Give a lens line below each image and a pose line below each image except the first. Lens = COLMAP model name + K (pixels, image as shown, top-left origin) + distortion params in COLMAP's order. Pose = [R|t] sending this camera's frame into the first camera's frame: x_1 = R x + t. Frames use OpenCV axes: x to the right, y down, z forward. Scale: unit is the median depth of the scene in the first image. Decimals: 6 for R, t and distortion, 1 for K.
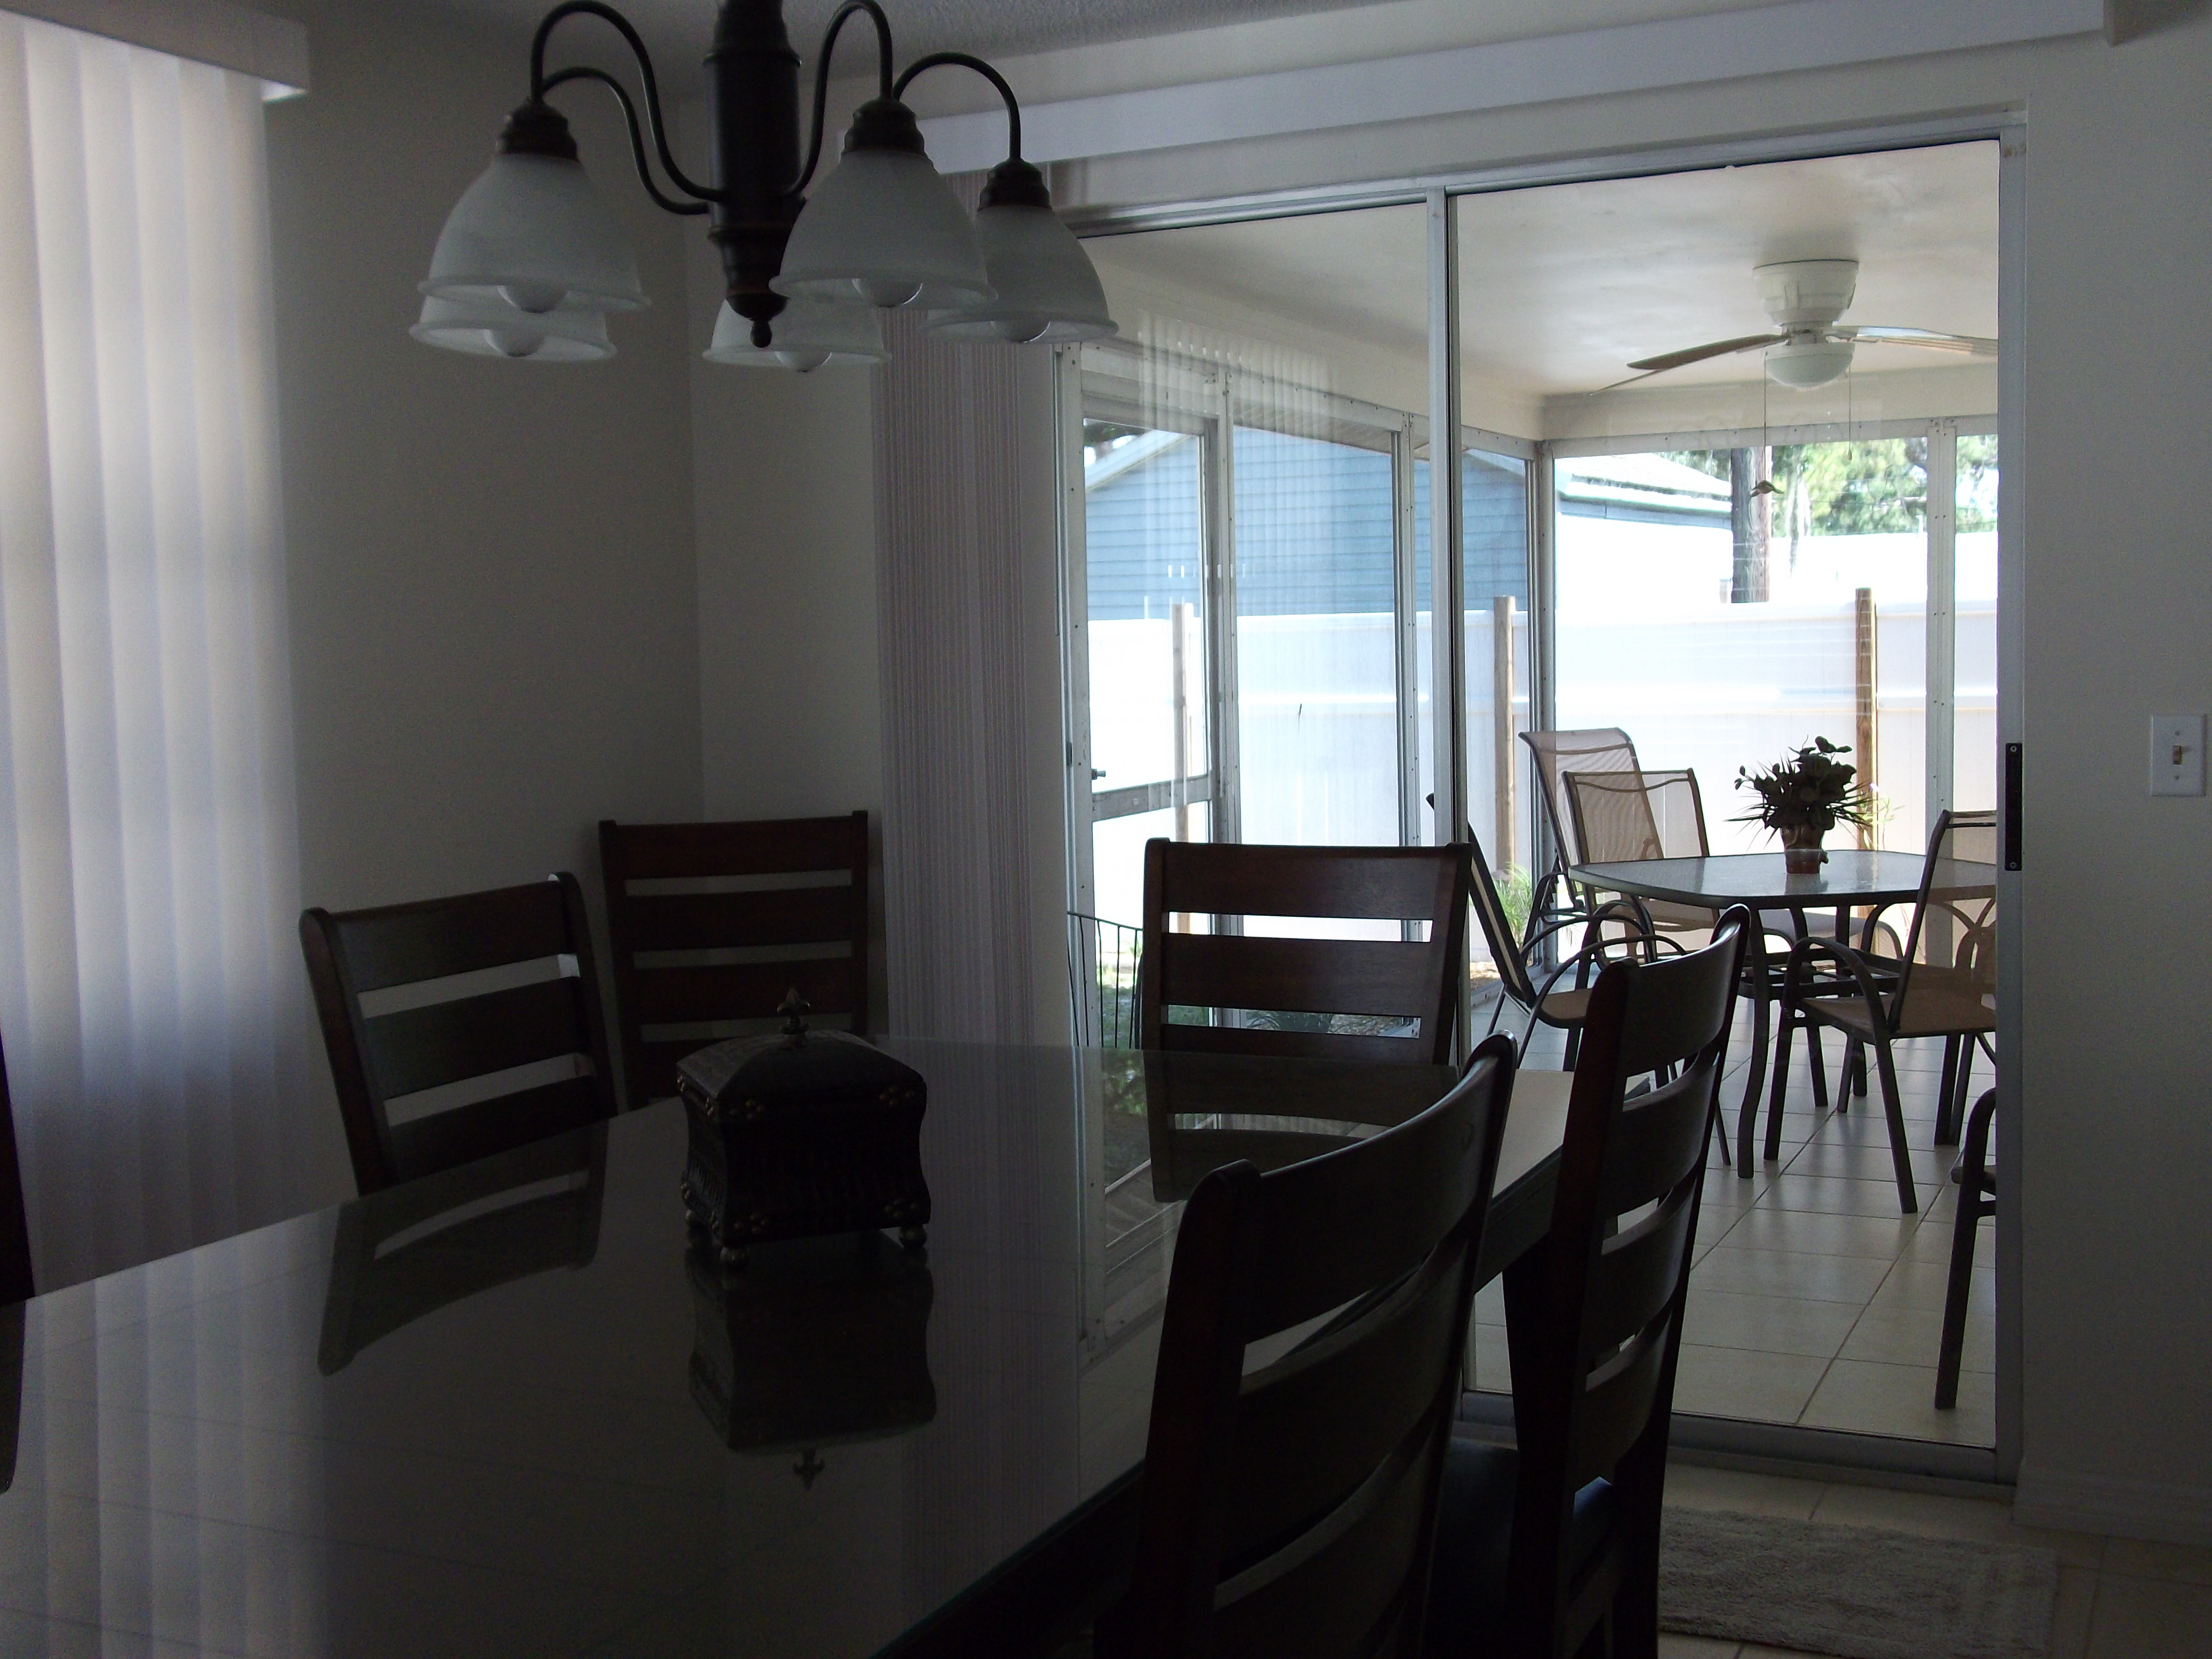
lens RADIAL K [[2443.6, 0, 1092.6], [0, 2443.6, 809.4], [0, 0, 1]] dist [-0.030650, 0.000000]
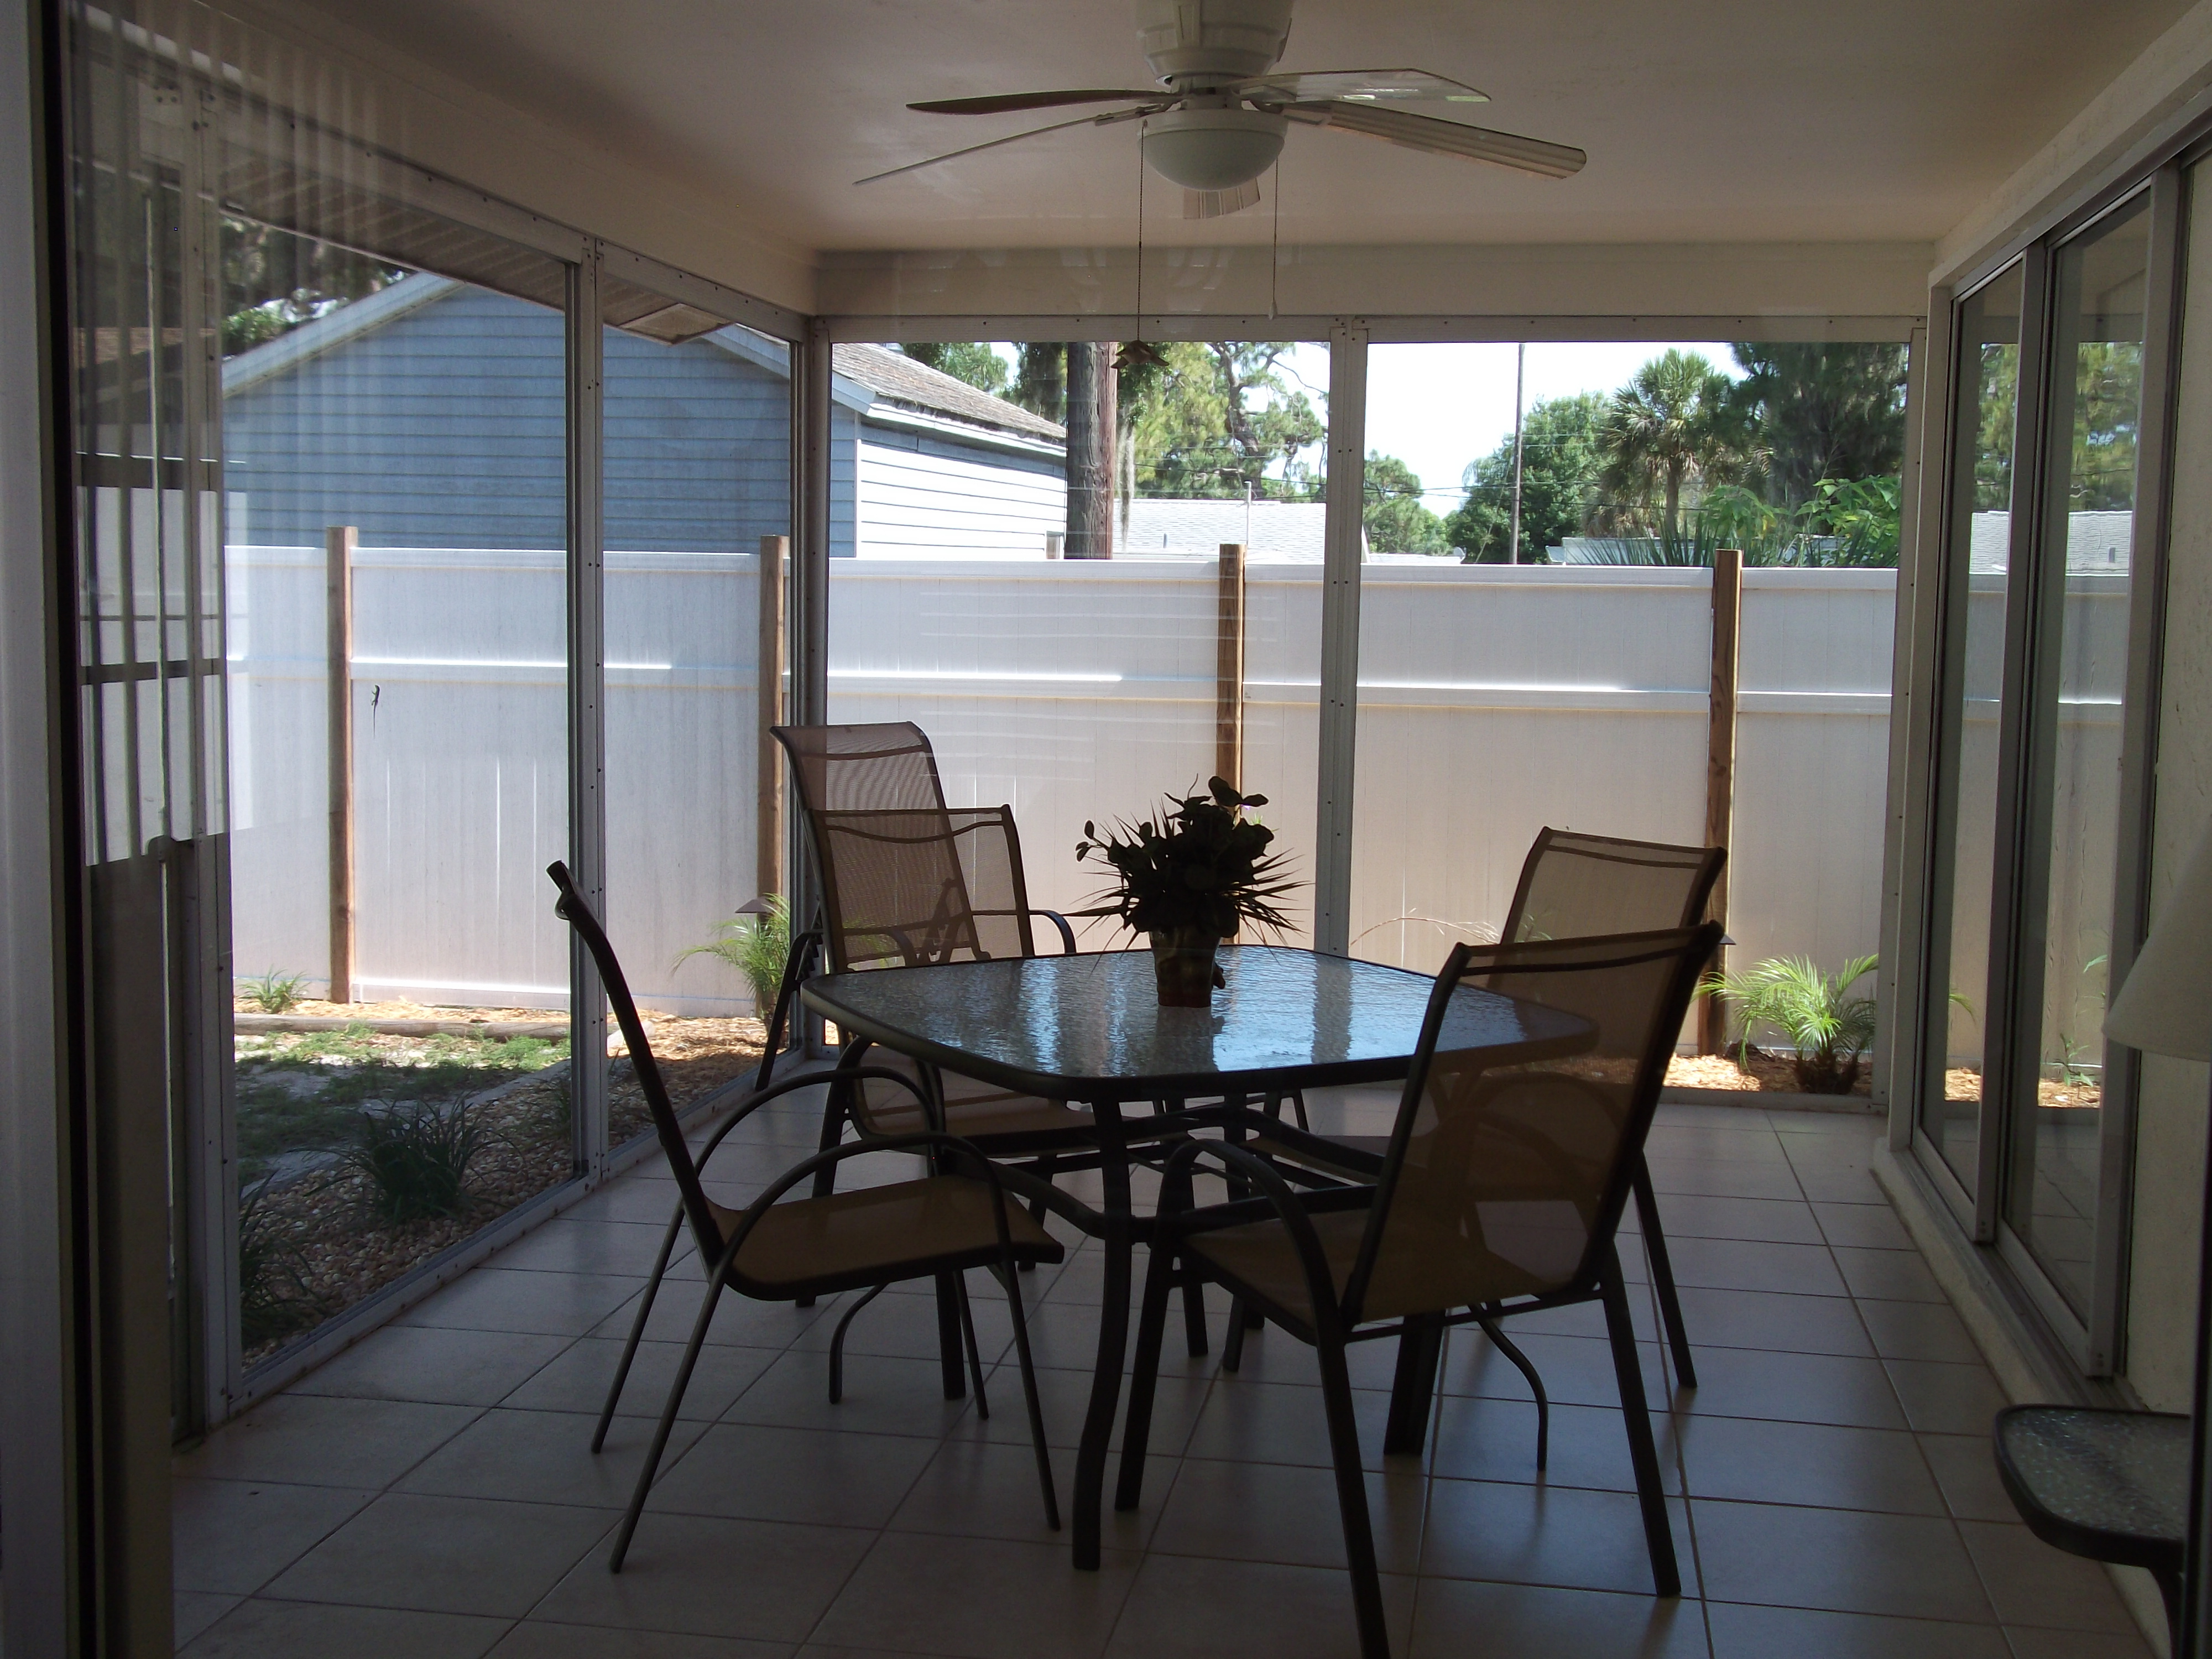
lens RADIAL K [[2443.6, 0, 1099.0], [0, 2443.6, 830.5], [0, 0, 1]] dist [-0.030650, 0.000000]
pose [[0.962184, 0.011574, 0.272156, 0.076742], [-0.019455, 0.999465, 0.026280, -0.022799], [-0.271706, -0.030581, 0.961894, 0.306865]]
